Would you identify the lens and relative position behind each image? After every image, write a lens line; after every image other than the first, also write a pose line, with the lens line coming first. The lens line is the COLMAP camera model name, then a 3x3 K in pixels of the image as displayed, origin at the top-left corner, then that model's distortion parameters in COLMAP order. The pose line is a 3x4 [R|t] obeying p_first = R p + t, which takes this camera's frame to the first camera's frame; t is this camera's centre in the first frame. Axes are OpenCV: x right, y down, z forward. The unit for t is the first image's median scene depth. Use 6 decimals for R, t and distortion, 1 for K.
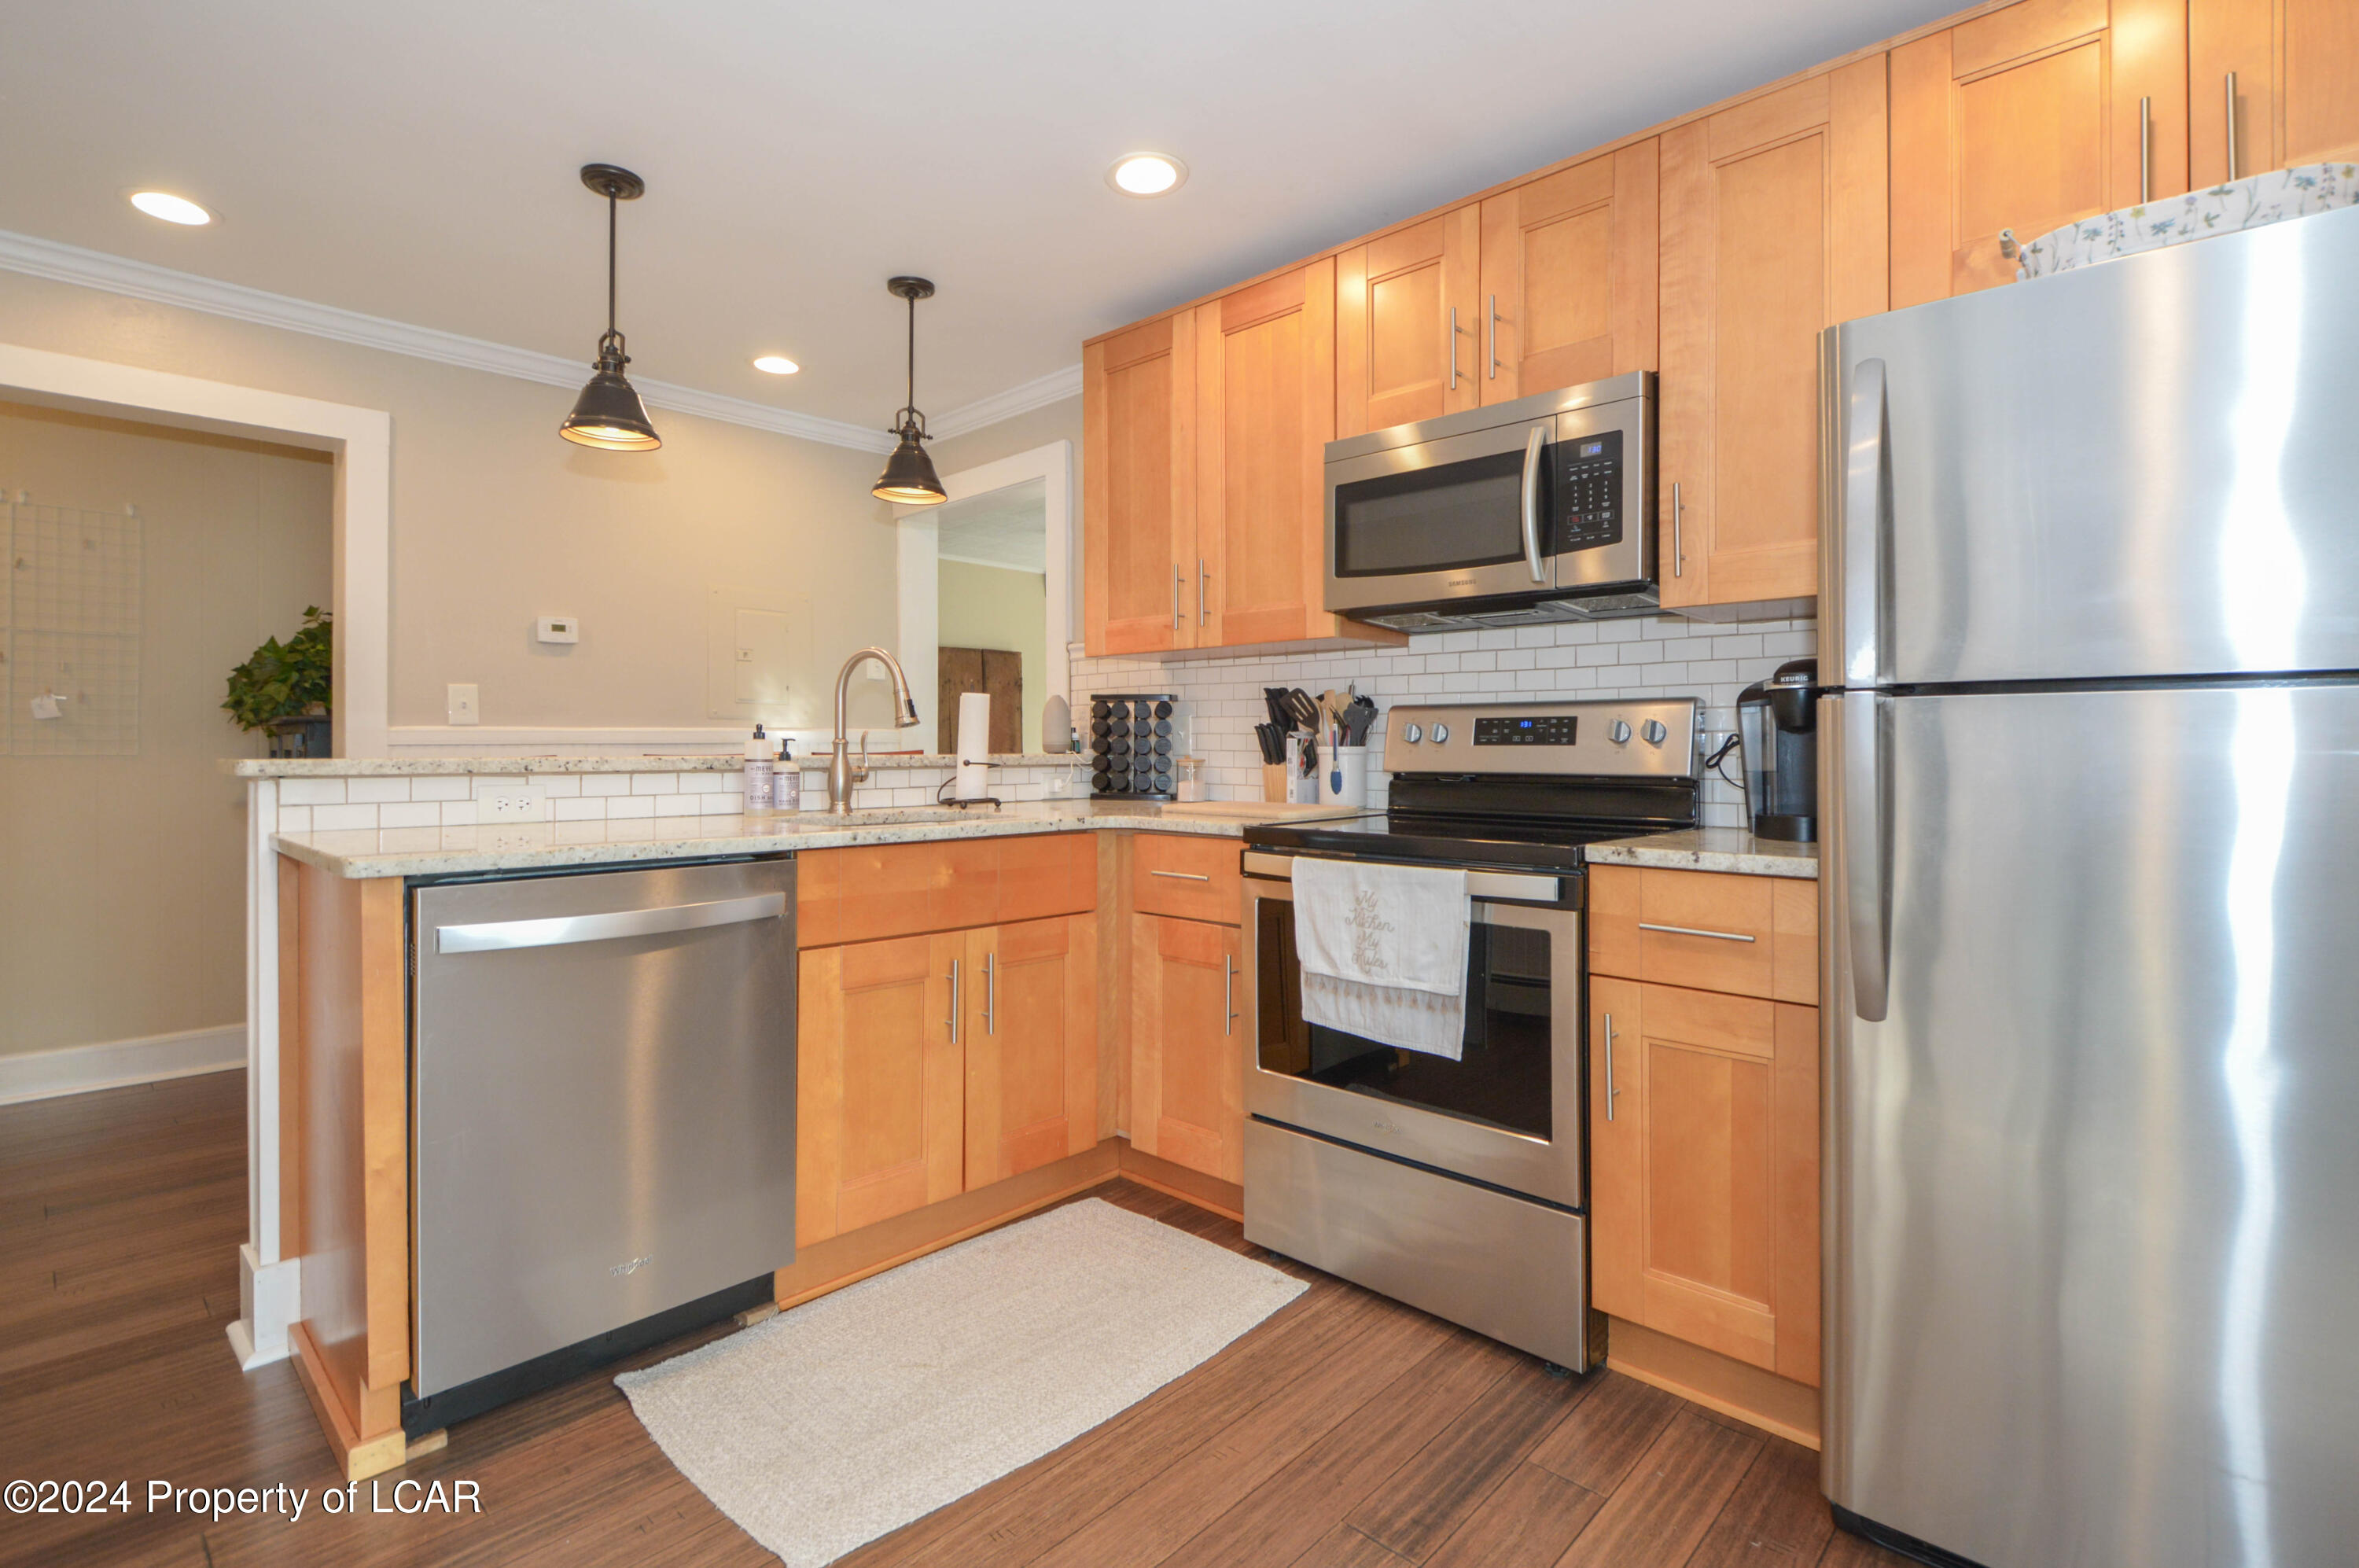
lens RADIAL K [[1059.3, 0, 1251.3], [0, 1059.3, 738.7], [0, 0, 1]] dist [-0.012568, -0.000264]
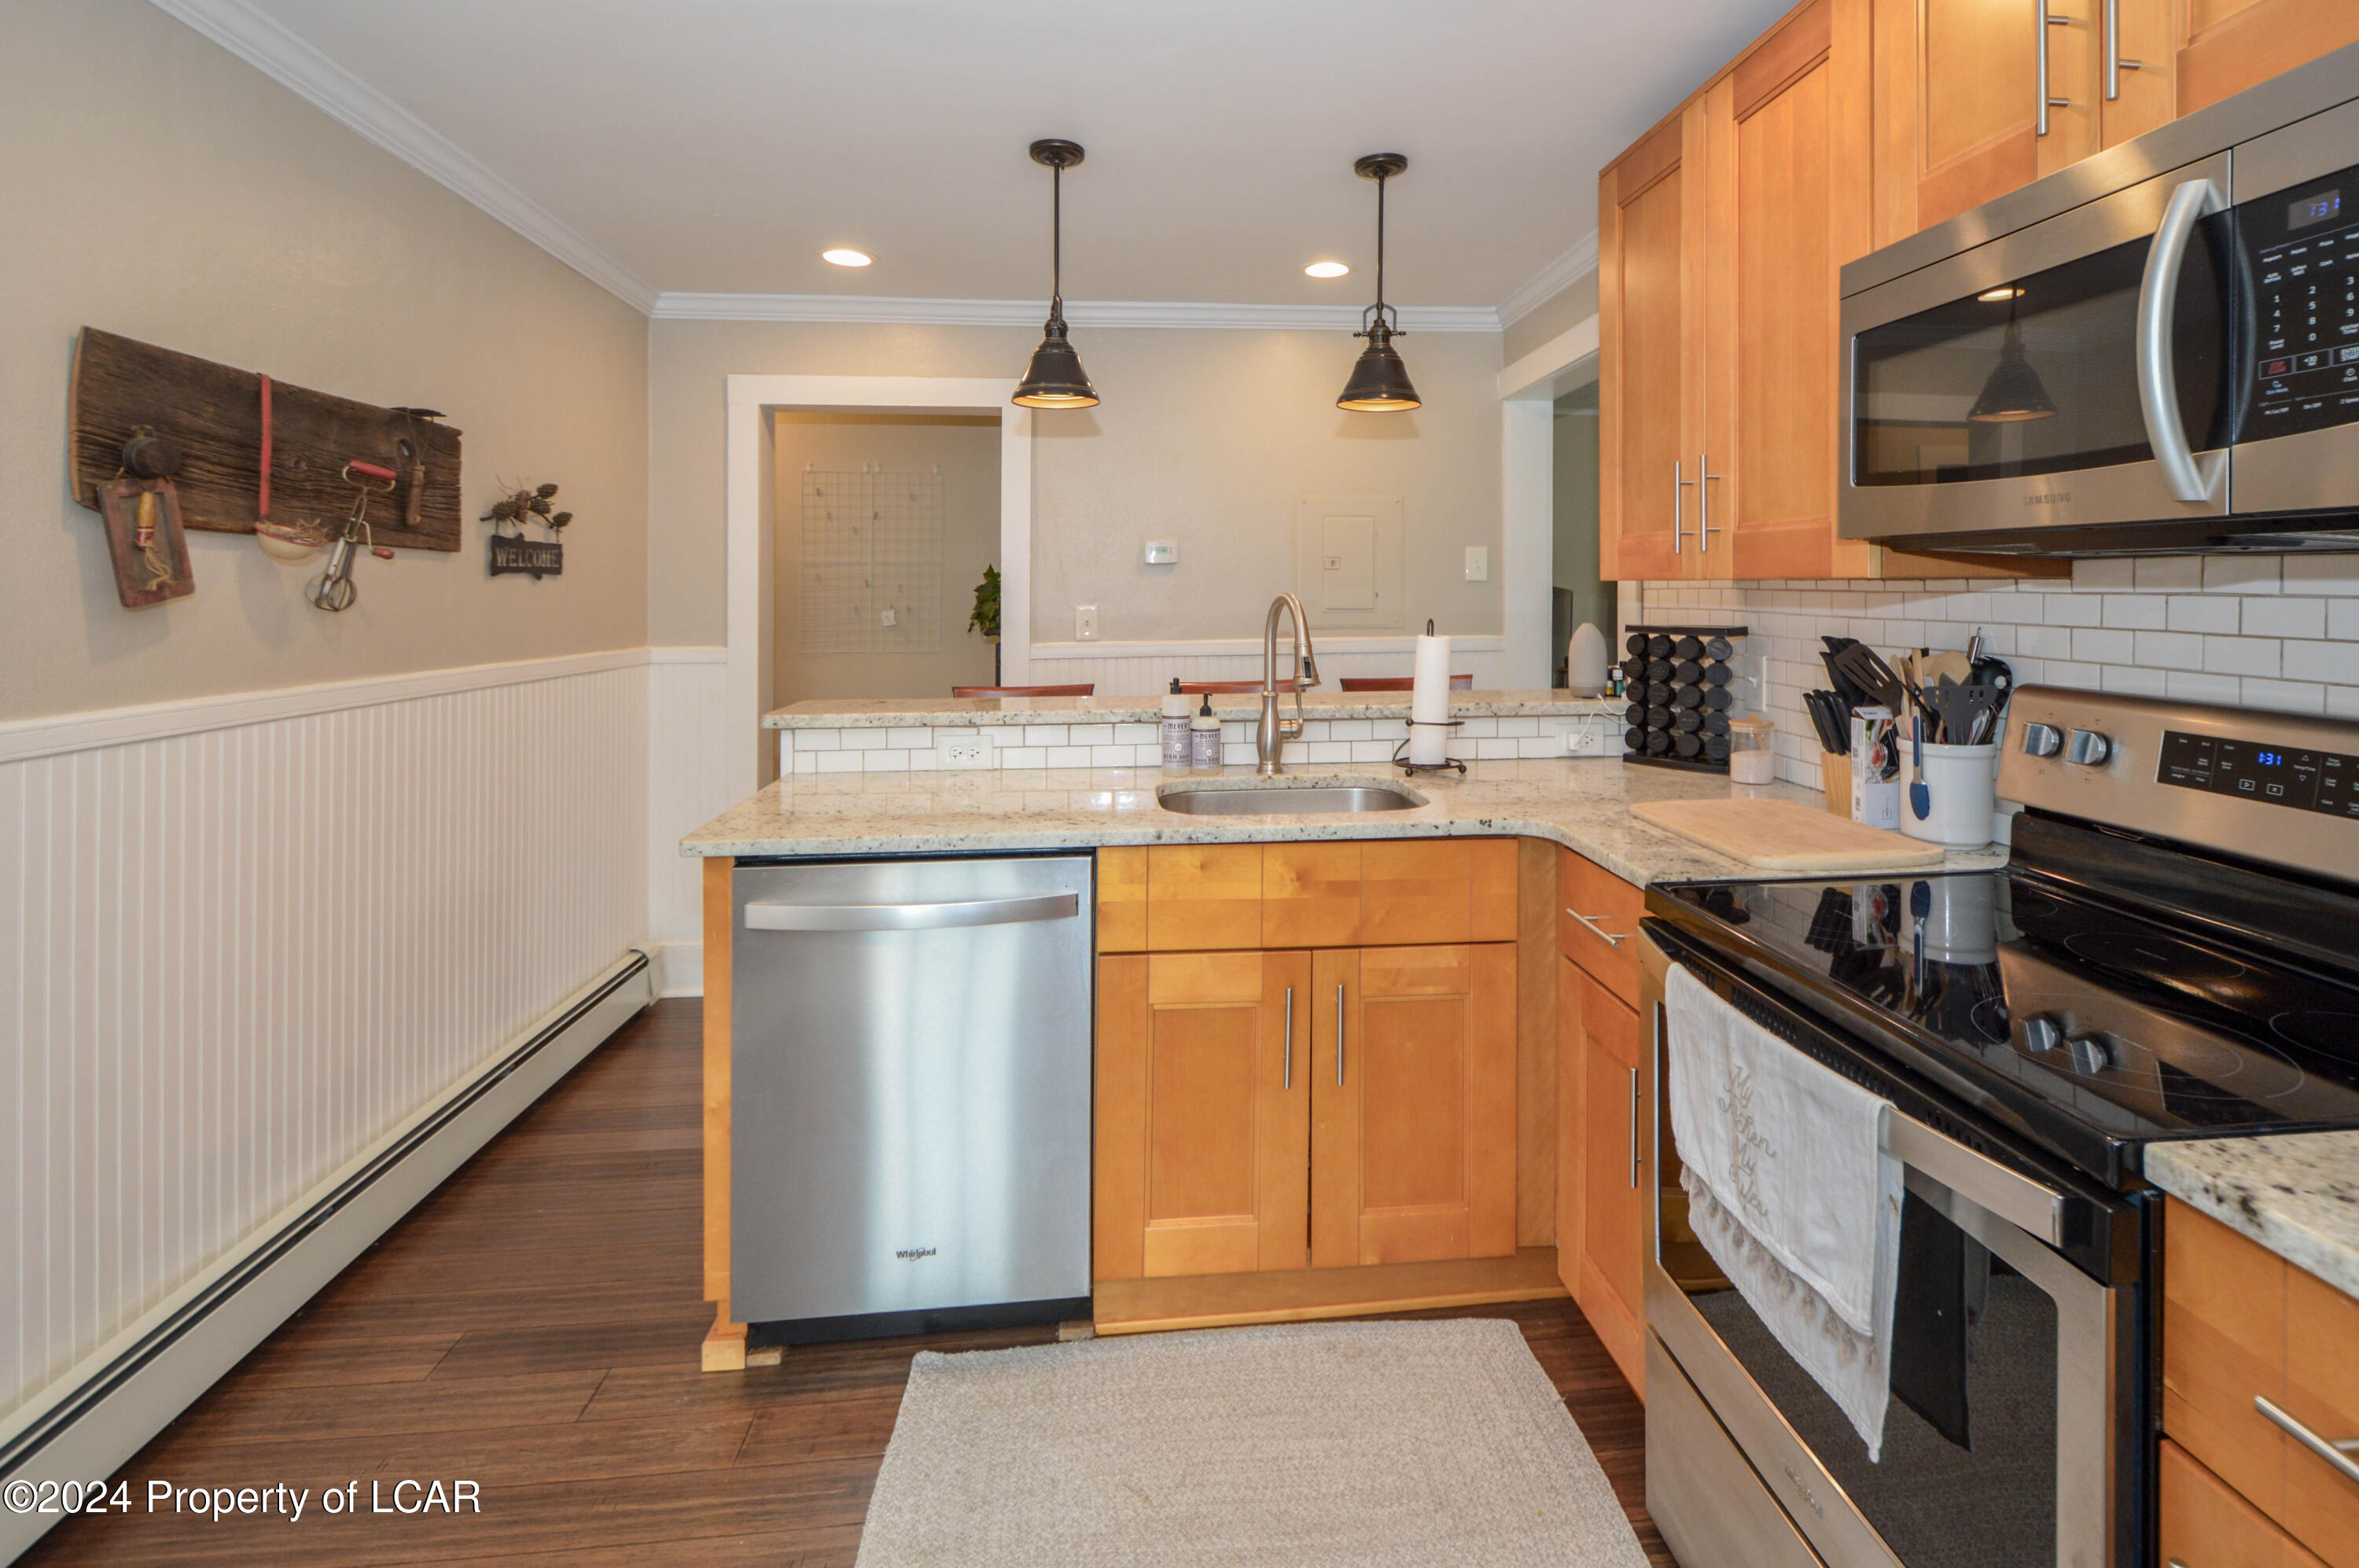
lens RADIAL K [[1107.4, 0, 1251.9], [0, 1107.4, 584.1], [0, 0, 1]] dist [0.000636, -0.001325]
pose [[0.743659, -0.001928, -0.668557, 0.256204], [0.002819, 0.999996, 0.000252, -0.099150], [0.668554, -0.002072, 0.743661, 0.299286]]
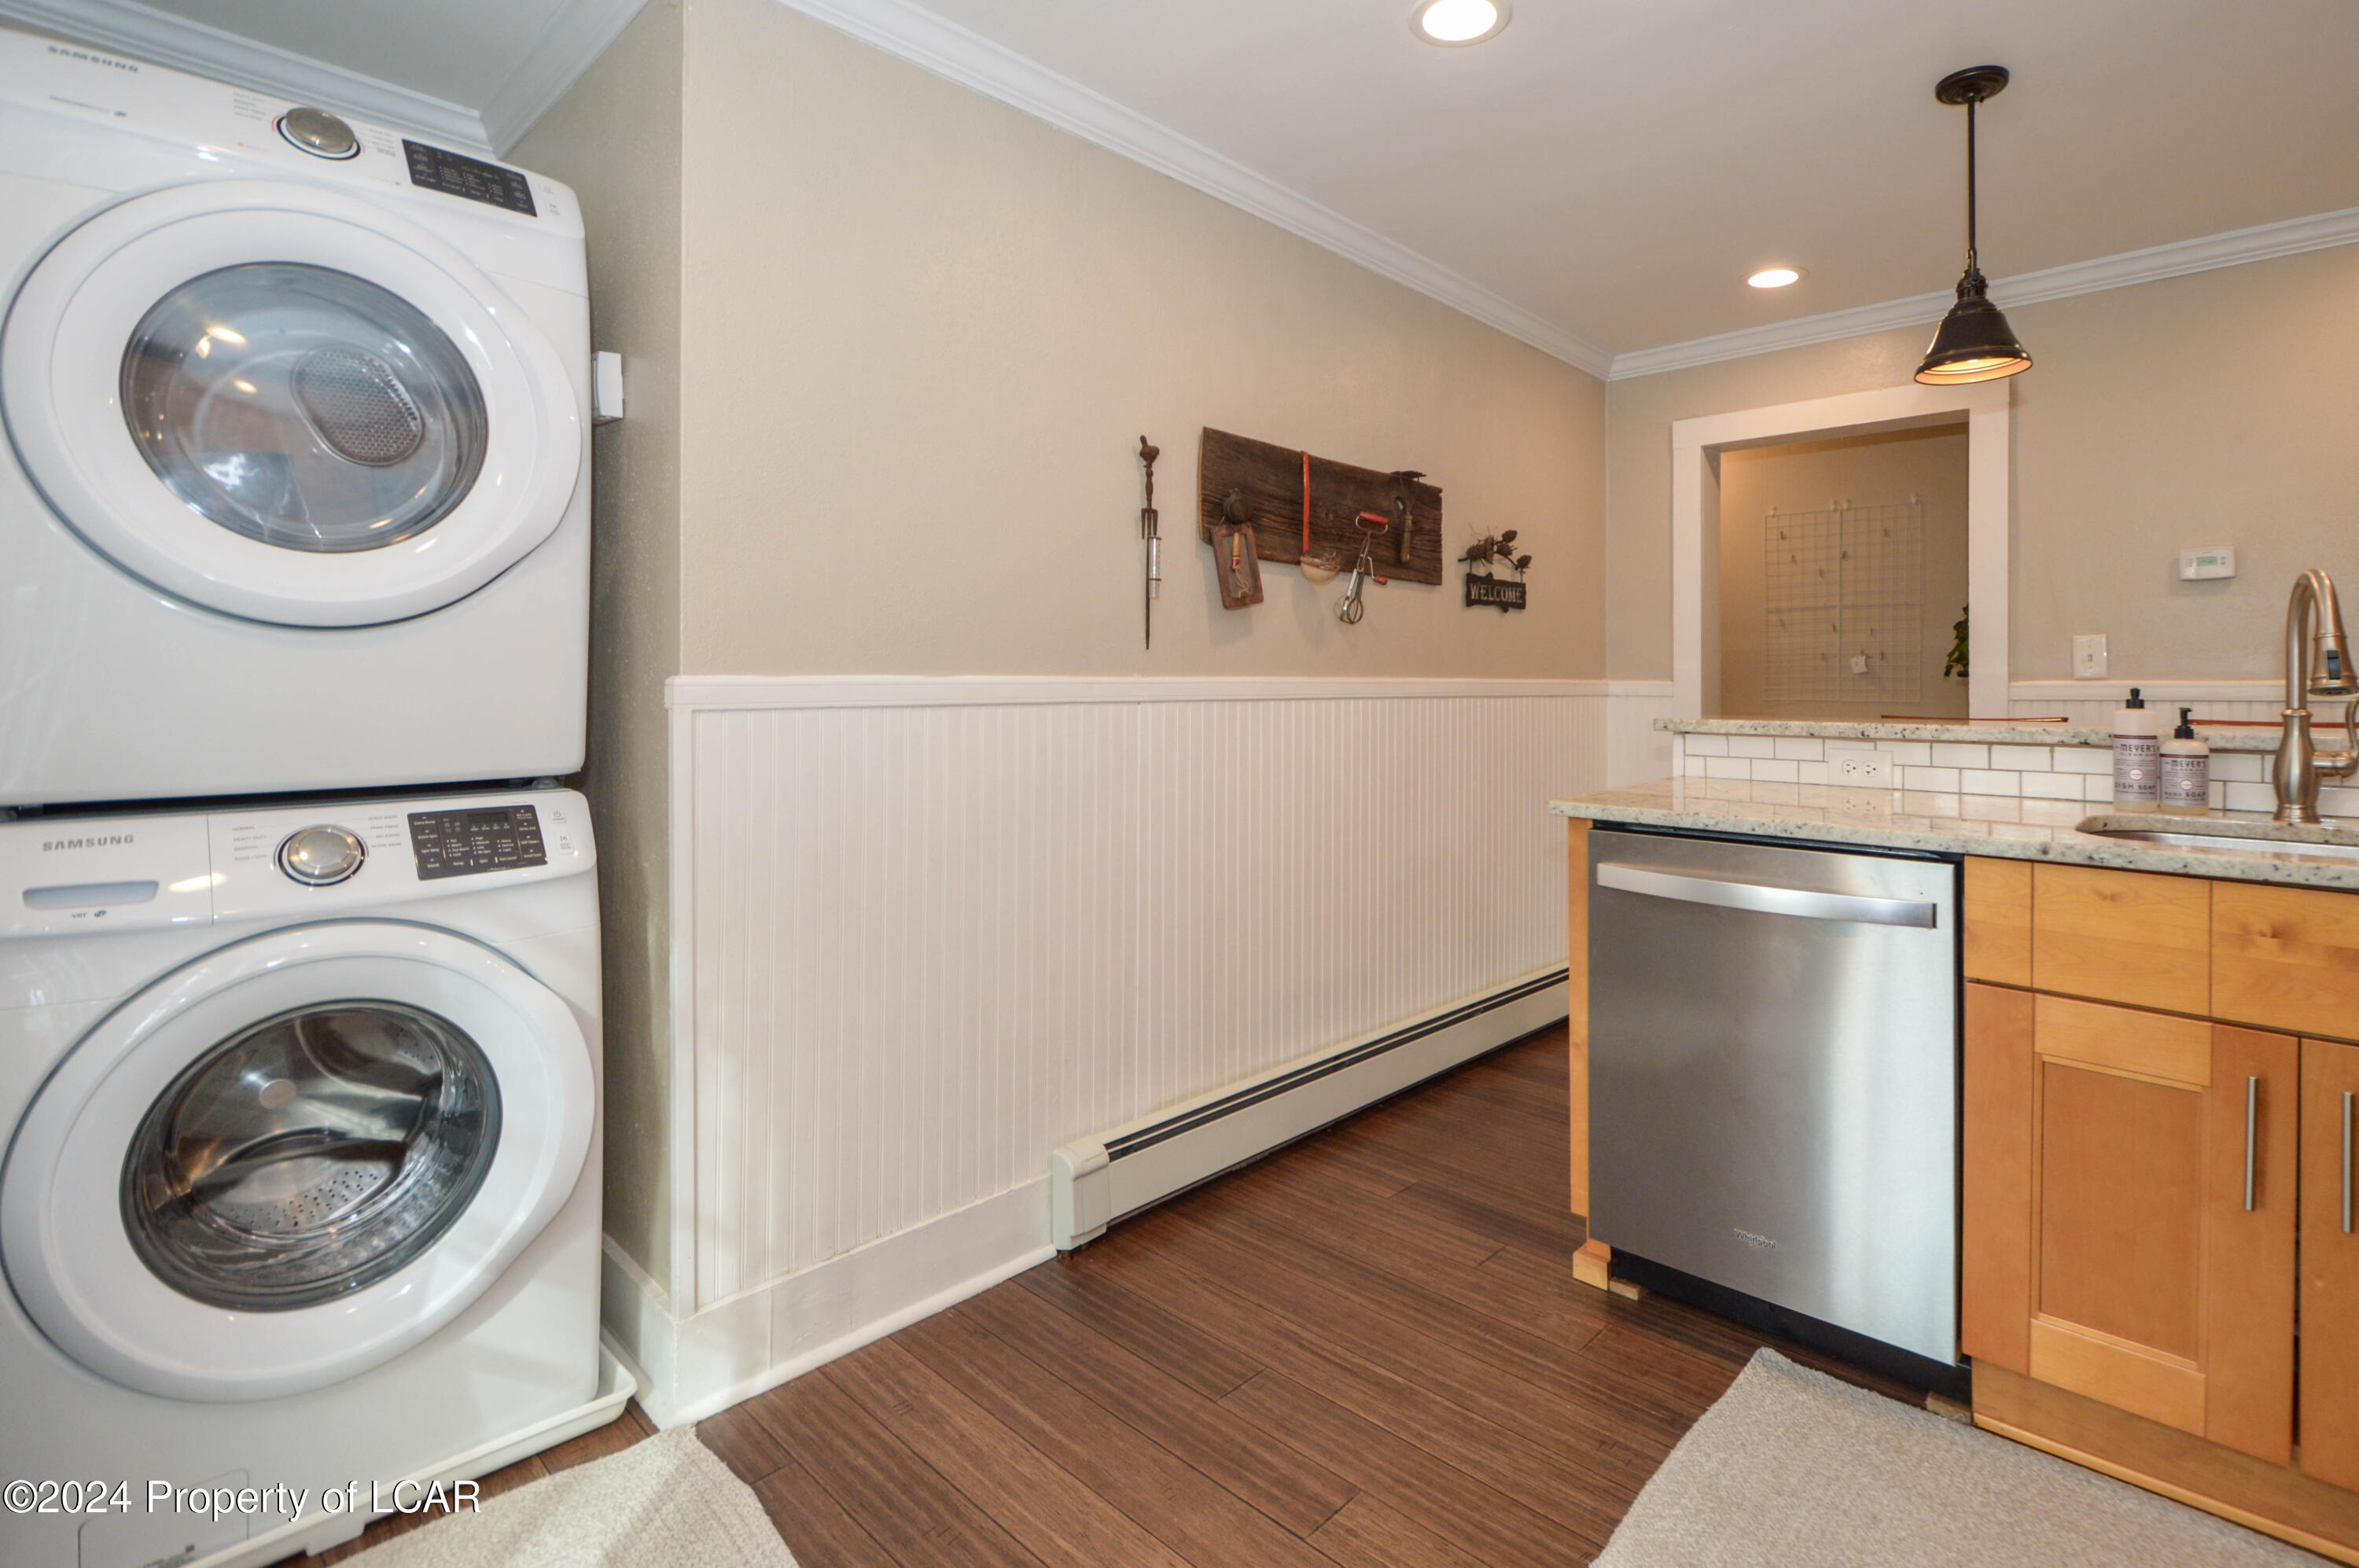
lens RADIAL K [[1150.1, 0, 1294.5], [0, 1150.1, 676.7], [0, 0, 1]] dist [-0.002105, 0.000420]
pose [[0.002376, -0.000615, -0.999997, 0.355250], [0.008669, 0.999962, -0.000595, -0.026951], [0.999960, -0.008668, 0.002381, 0.396040]]
